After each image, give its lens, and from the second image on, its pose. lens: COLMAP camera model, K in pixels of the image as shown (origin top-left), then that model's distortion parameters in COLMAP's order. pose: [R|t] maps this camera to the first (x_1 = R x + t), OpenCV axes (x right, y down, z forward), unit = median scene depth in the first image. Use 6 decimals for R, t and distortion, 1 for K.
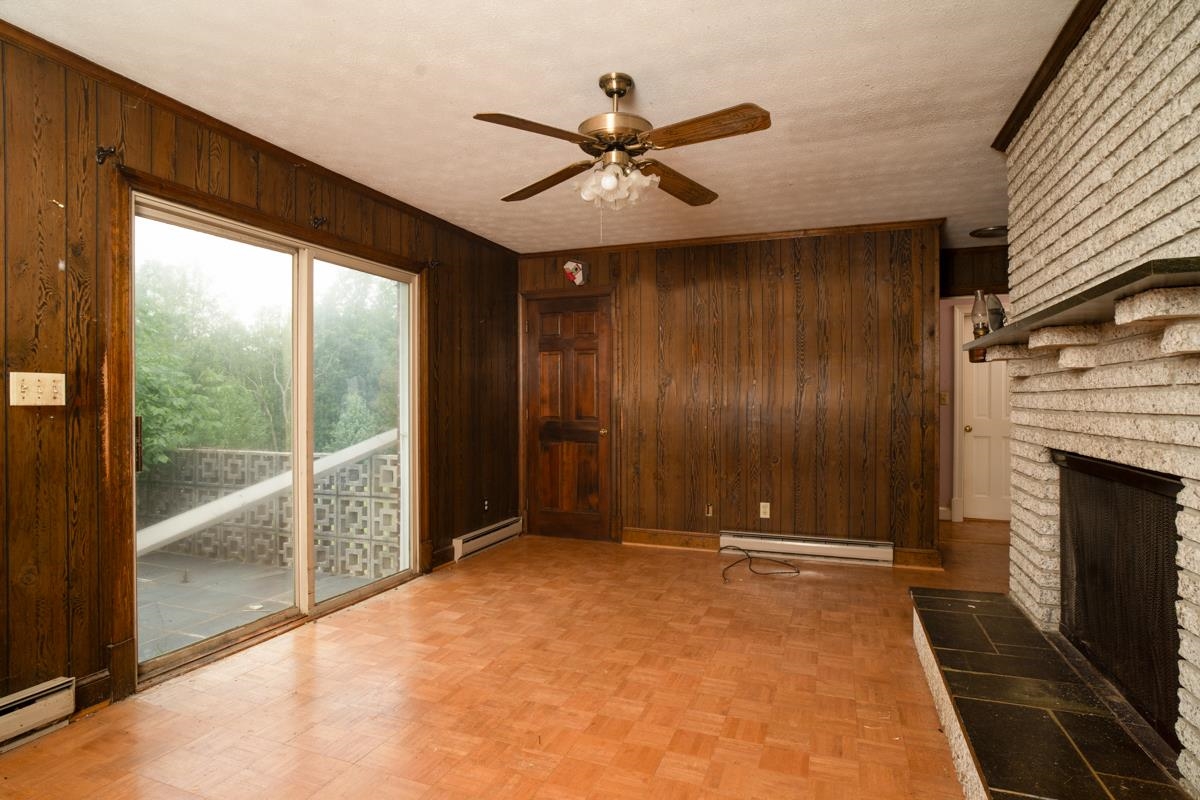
lens RADIAL K [[633.4, 0, 600.0], [0, 633.4, 400.0], [0, 0, 1]] dist [-0.052638, 0.030967]
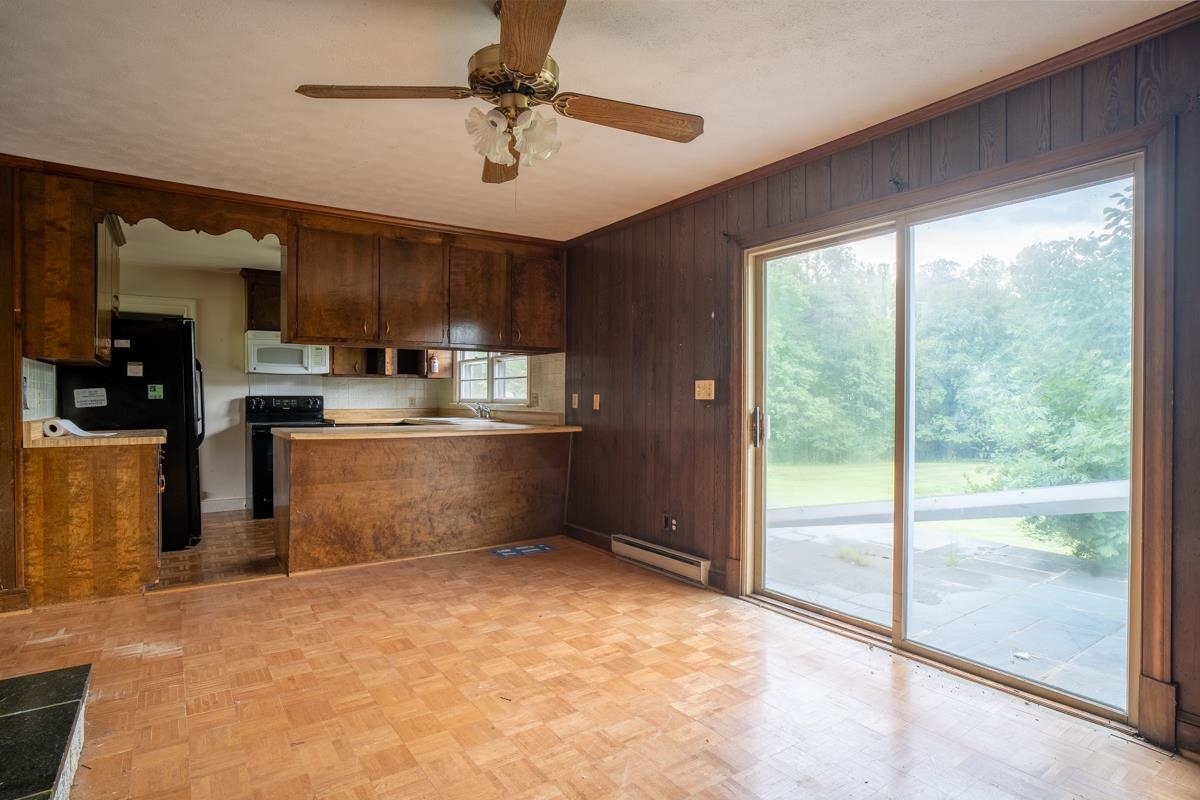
lens RADIAL K [[633.4, 0, 600.0], [0, 633.4, 400.0], [0, 0, 1]] dist [-0.052638, 0.030967]
pose [[-0.569152, 0.005407, -0.822214, 0.679916], [-0.000057, 0.999978, 0.006615, 0.000336], [0.822232, 0.003812, -0.569140, 1.658867]]
